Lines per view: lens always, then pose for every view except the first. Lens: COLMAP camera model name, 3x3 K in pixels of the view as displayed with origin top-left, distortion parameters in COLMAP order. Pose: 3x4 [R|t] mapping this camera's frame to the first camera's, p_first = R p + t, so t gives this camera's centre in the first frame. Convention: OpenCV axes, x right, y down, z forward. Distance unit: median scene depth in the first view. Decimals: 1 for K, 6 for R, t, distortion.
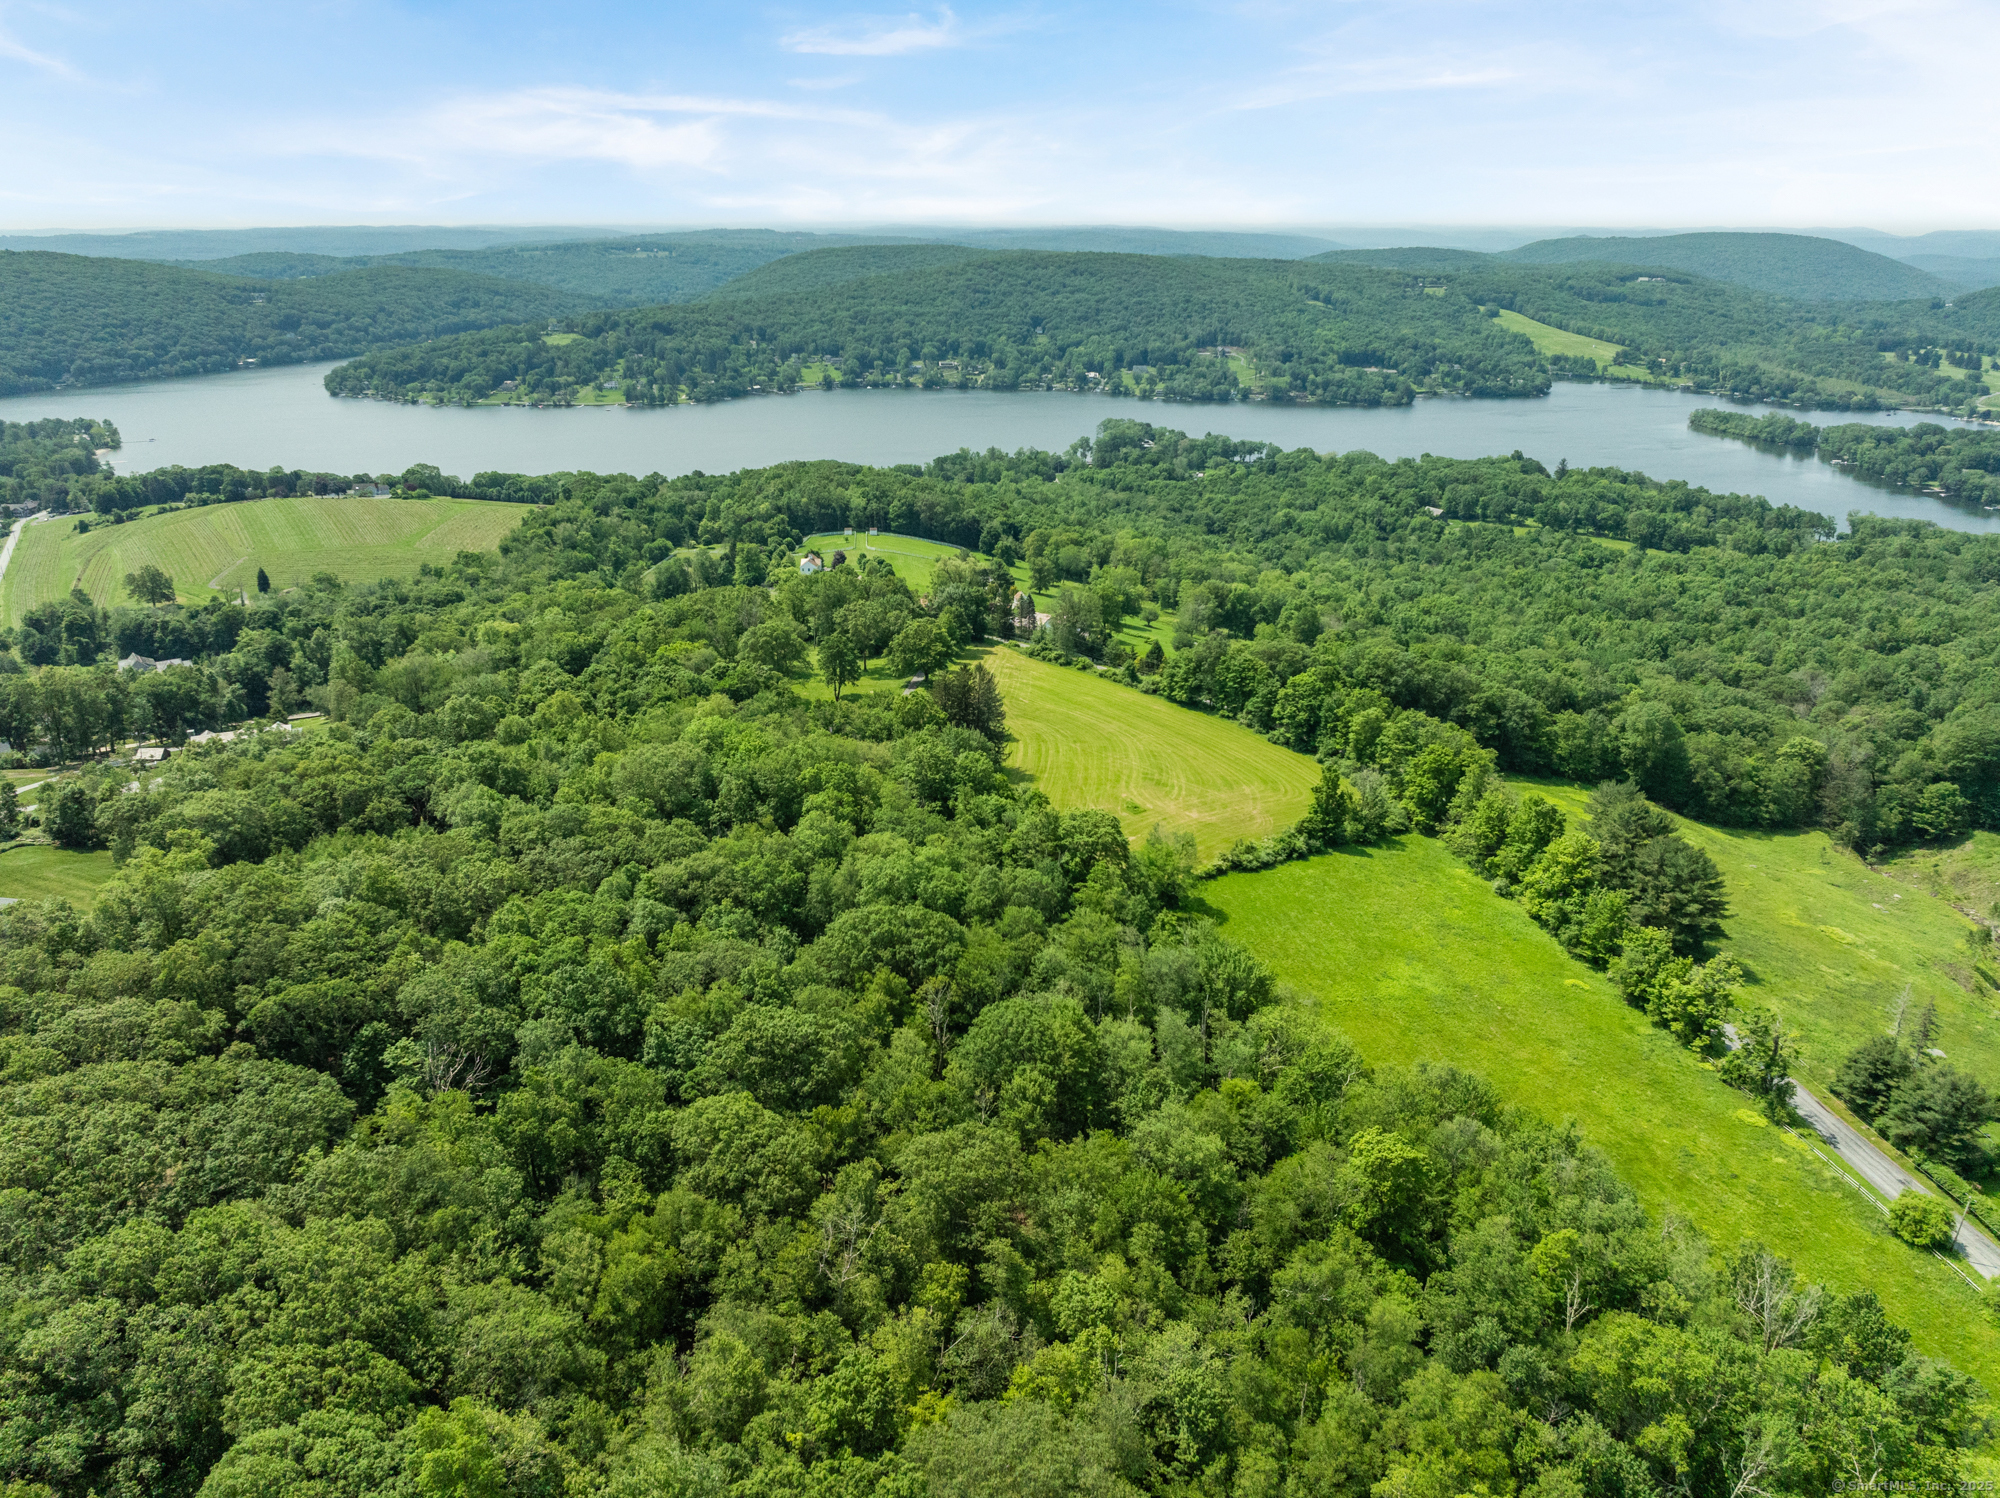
lens RADIAL K [[1414.0, 0, 1000.0], [0, 1414.0, 749.0], [0, 0, 1]] dist [-0.028752, -0.015040]
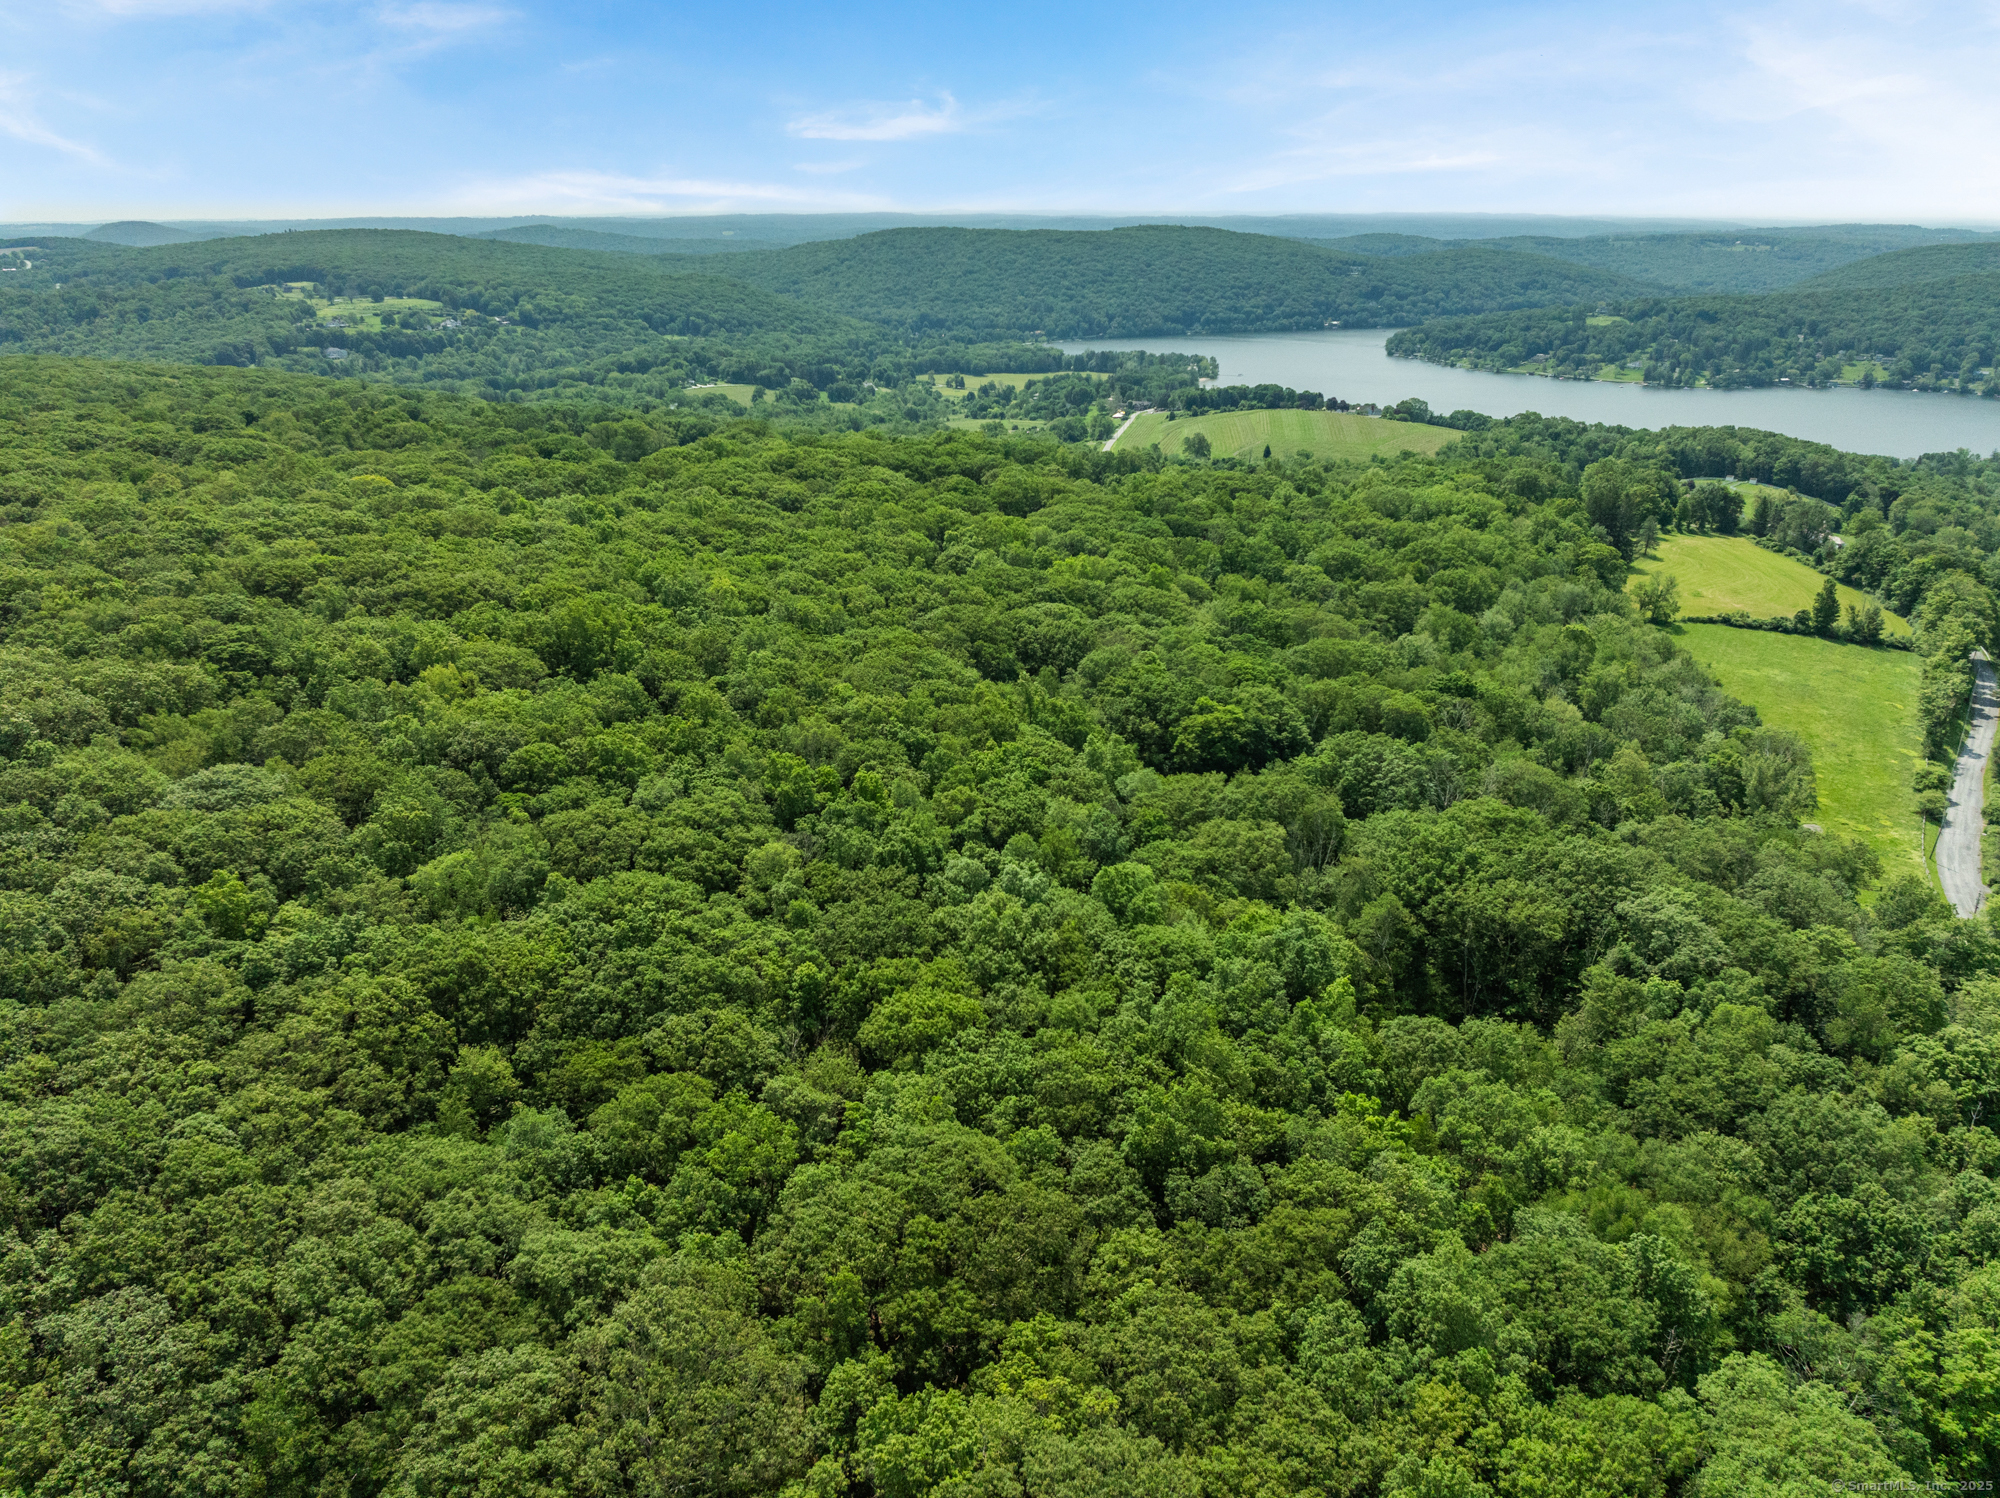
lens RADIAL K [[1423.3, 0, 1000.0], [0, 1423.3, 749.0], [0, 0, 1]] dist [-0.040774, 0.004027]
pose [[0.753781, 0.231379, -0.615043, 0.208522], [-0.228209, 0.969879, 0.085181, 0.102024], [0.616226, 0.076150, 0.783879, -0.254959]]
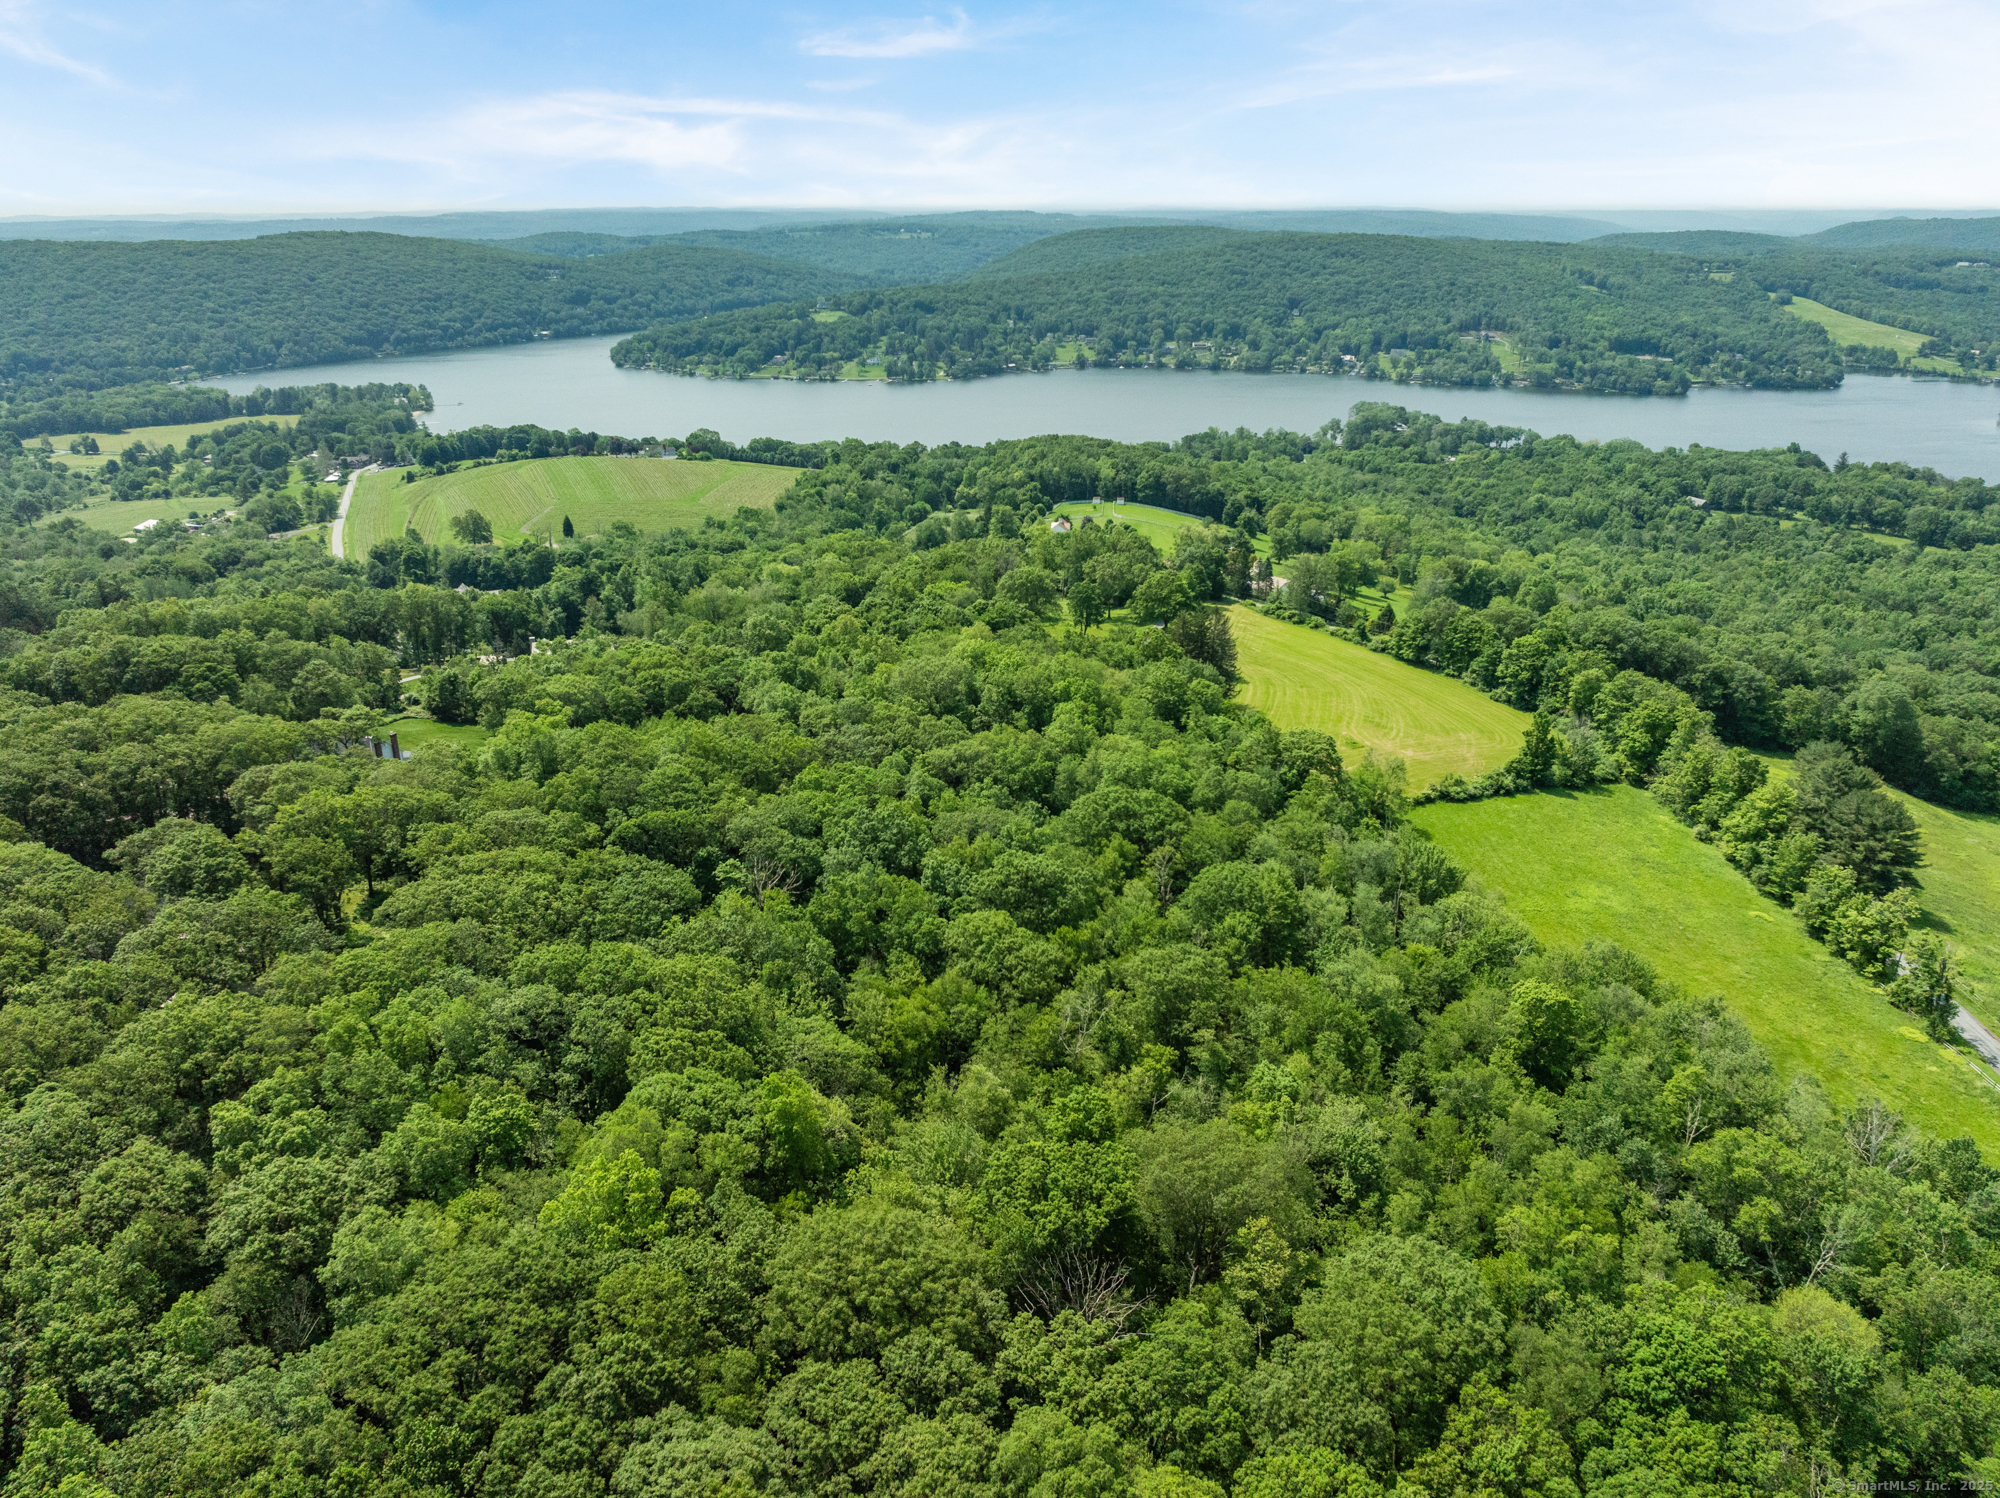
lens RADIAL K [[1423.3, 0, 1000.0], [0, 1423.3, 749.0], [0, 0, 1]] dist [-0.040774, 0.004027]
pose [[0.985306, 0.055947, -0.161377, 0.001824], [-0.054351, 0.998420, 0.014287, 0.019059], [0.161922, -0.005306, 0.986789, -0.049597]]
